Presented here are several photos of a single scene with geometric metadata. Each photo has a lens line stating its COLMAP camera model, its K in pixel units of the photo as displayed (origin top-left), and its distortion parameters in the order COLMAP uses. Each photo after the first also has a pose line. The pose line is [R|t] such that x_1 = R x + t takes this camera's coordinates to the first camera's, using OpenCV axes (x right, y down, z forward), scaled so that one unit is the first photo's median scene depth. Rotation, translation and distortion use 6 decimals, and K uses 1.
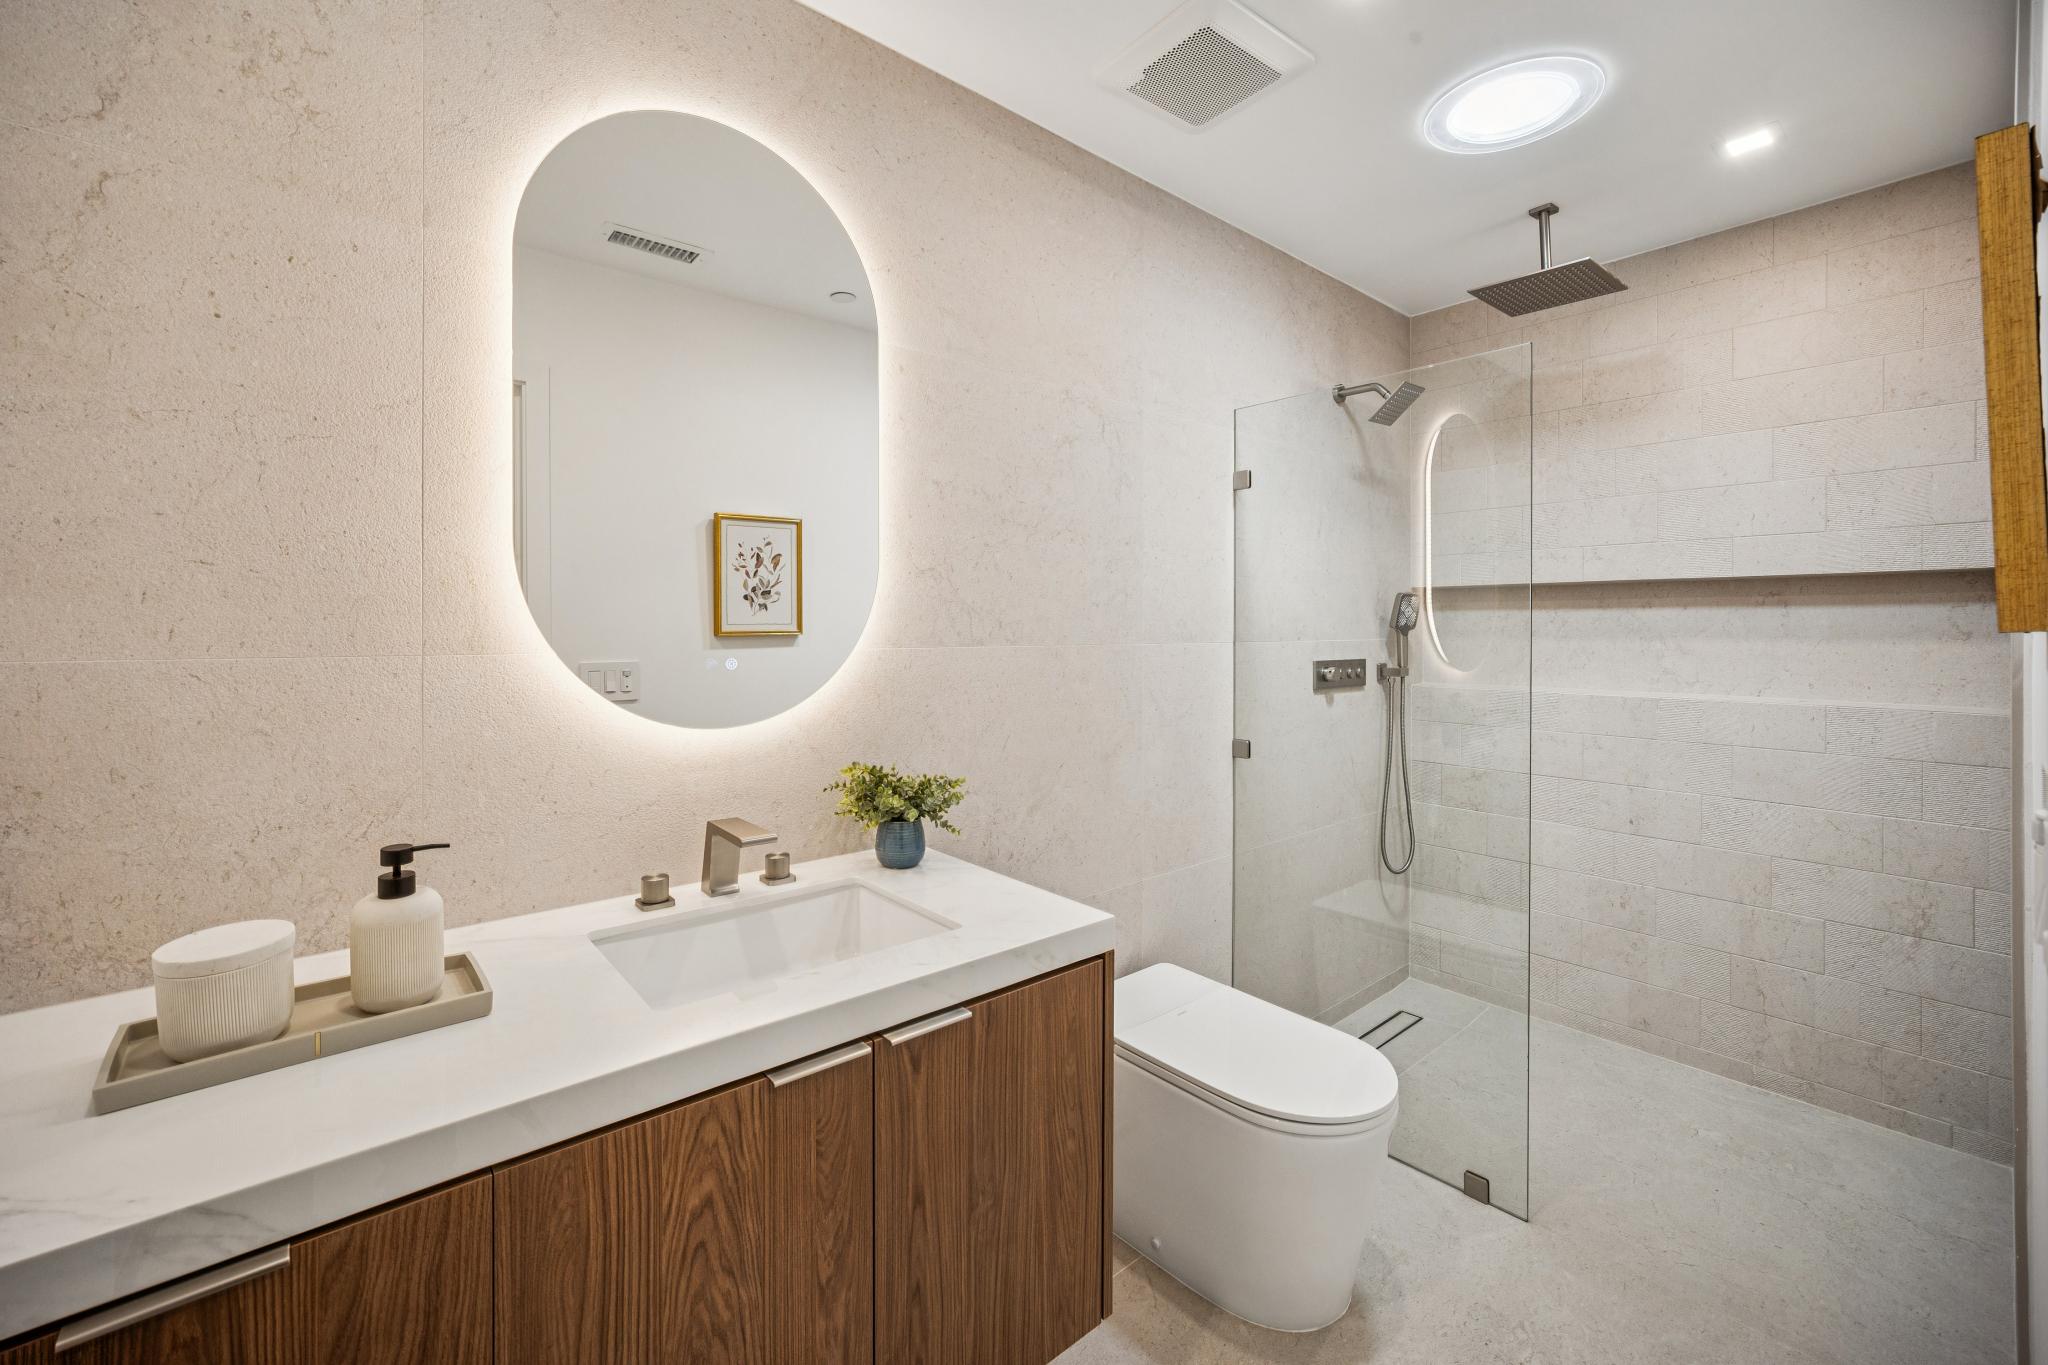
lens RADIAL K [[886.1, 0, 1027.0], [0, 886.1, 657.9], [0, 0, 1]] dist [0.000139, 0.000121]
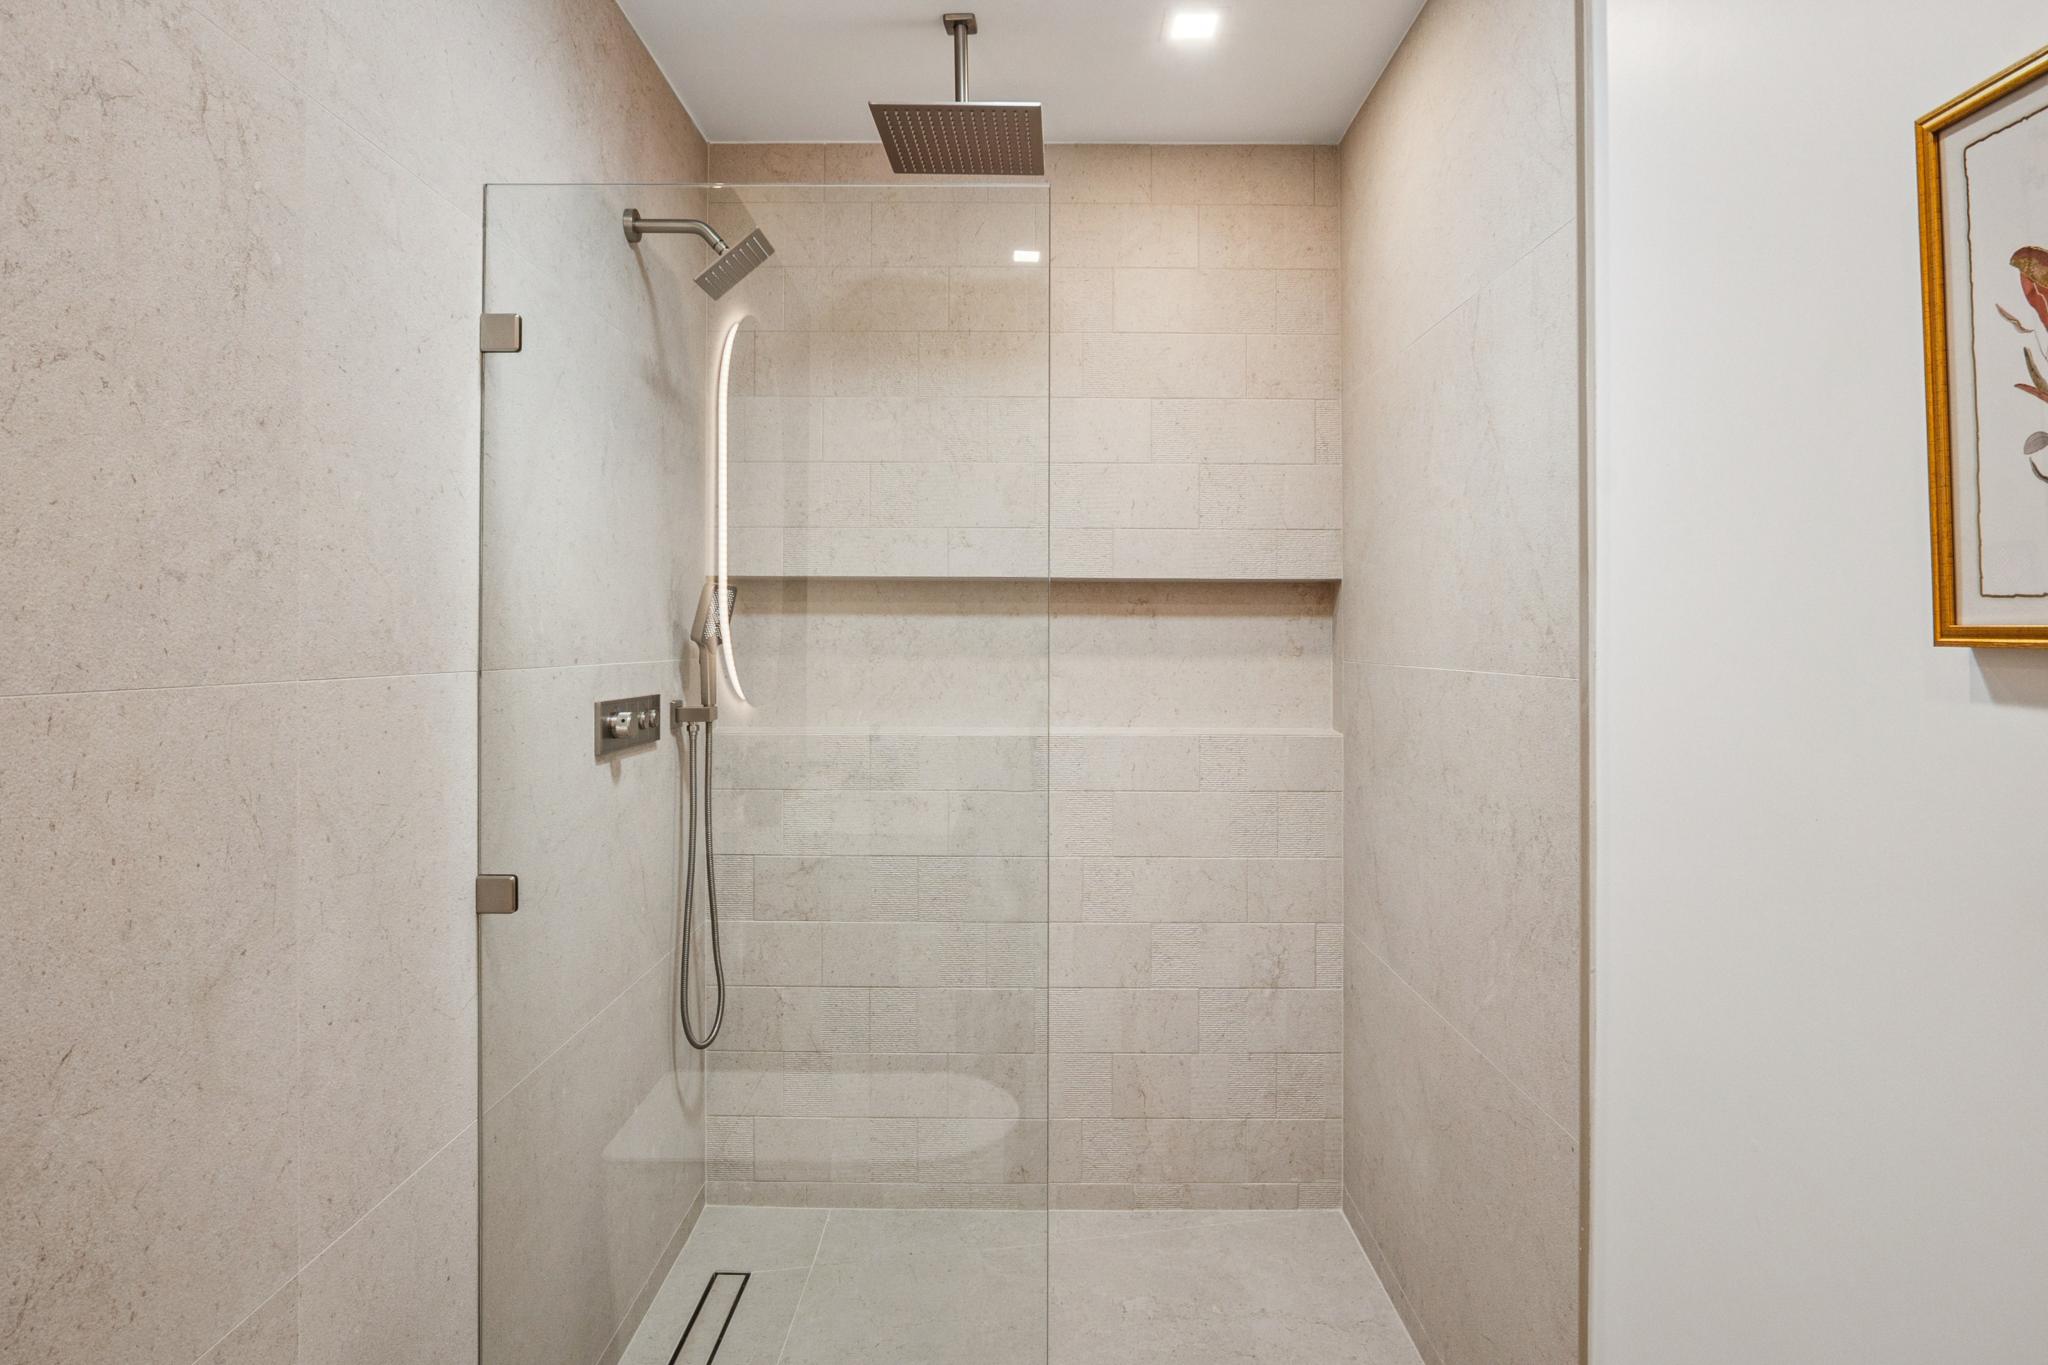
lens RADIAL K [[1164.3, 0, 1027.6], [0, 1164.3, 637.9], [0, 0, 1]] dist [-0.040698, 0.020431]
pose [[0.651548, 0.004261, 0.758595, -0.042936], [0.021765, 0.999468, -0.024308, -0.013811], [-0.758295, 0.032349, 0.651109, 0.371944]]
